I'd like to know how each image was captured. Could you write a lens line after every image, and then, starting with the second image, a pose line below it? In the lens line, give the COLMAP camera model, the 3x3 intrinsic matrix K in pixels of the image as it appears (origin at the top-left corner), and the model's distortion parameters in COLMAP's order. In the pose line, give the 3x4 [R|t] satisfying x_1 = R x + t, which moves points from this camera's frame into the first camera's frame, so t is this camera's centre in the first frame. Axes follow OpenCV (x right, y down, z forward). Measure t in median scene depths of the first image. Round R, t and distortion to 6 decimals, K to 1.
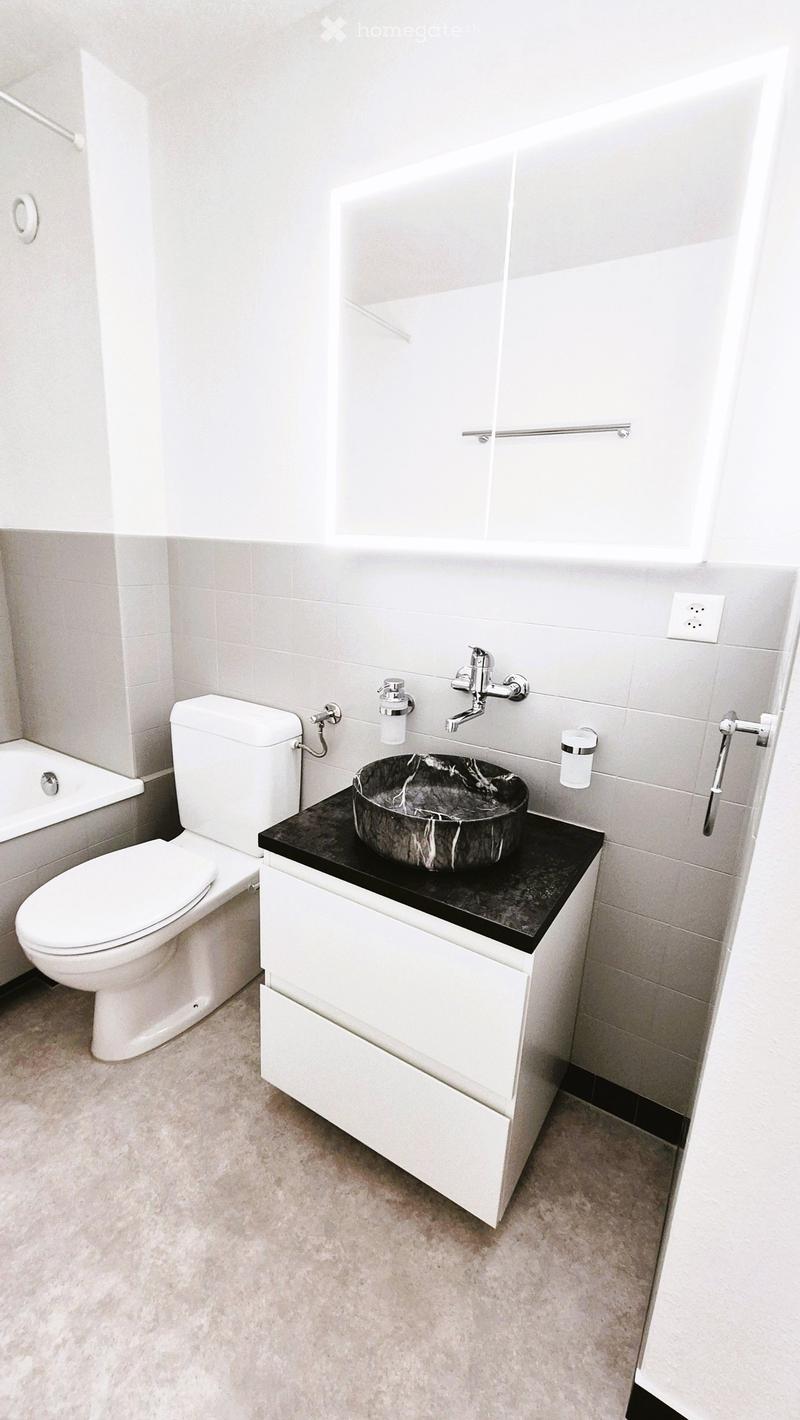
lens RADIAL K [[610.1, 0, 396.9], [0, 610.1, 710.1], [0, 0, 1]] dist [-0.004680, 0.003229]
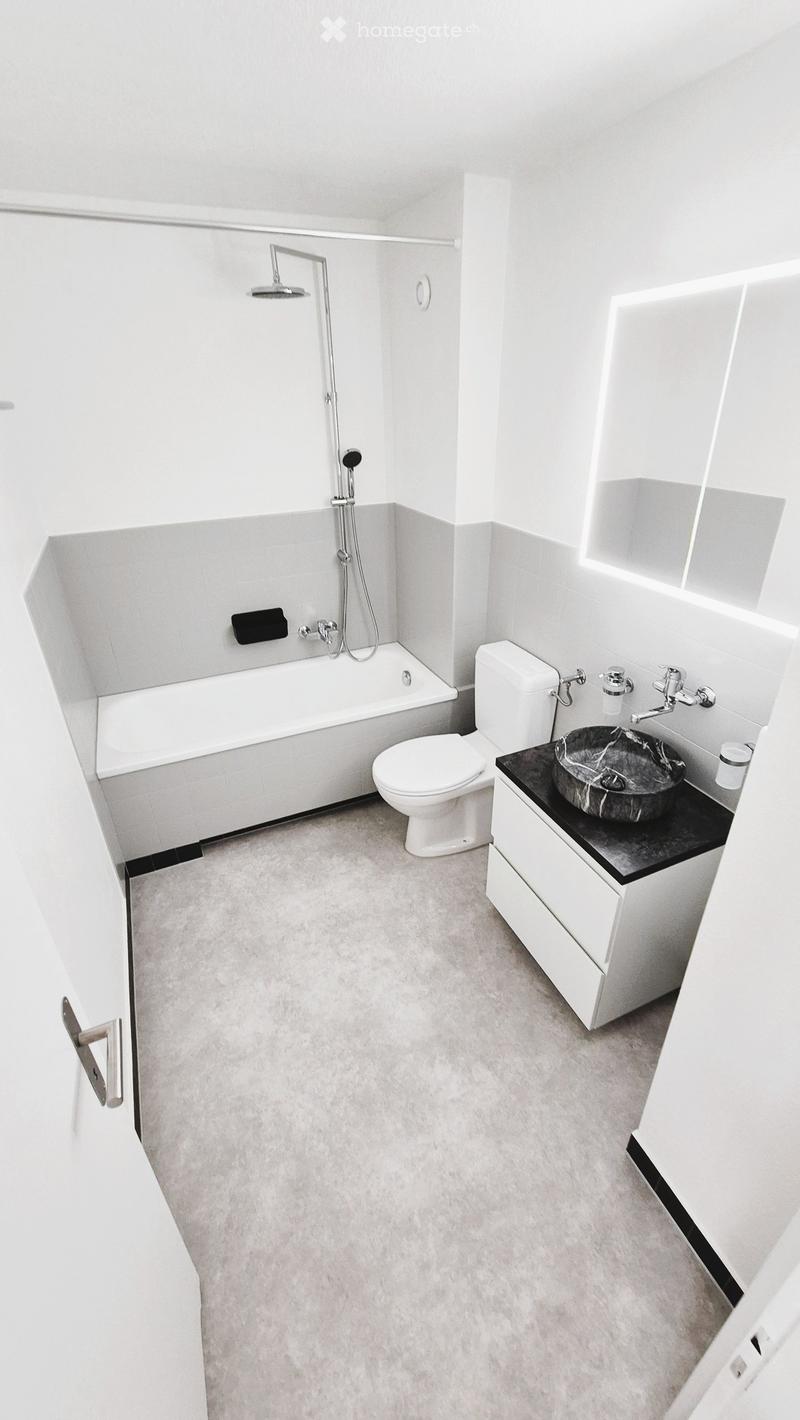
lens RADIAL K [[583.0, 0, 399.4], [0, 583.0, 704.5], [0, 0, 1]] dist [0.001272, -0.000129]
pose [[0.823275, 0.209160, -0.527703, 0.331802], [-0.090340, 0.966069, 0.241970, -0.270488], [0.560408, -0.151535, 0.814236, -0.354912]]
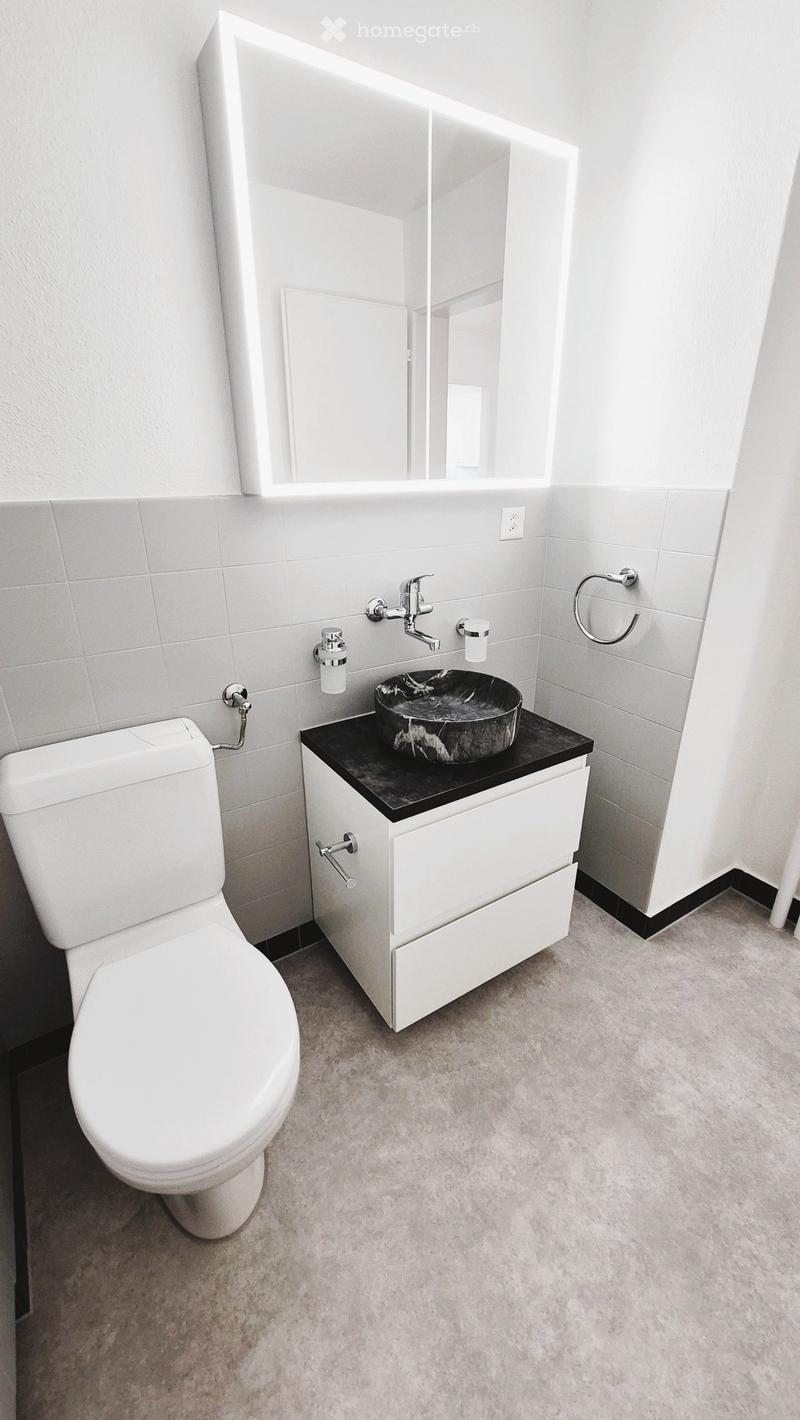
lens RADIAL K [[583.0, 0, 396.1], [0, 583.0, 705.1], [0, 0, 1]] dist [0.001272, -0.000129]
pose [[0.437930, -0.383944, 0.812899, -0.884098], [0.262483, 0.919424, 0.292851, -0.212725], [-0.859837, 0.085124, 0.503422, 0.498393]]
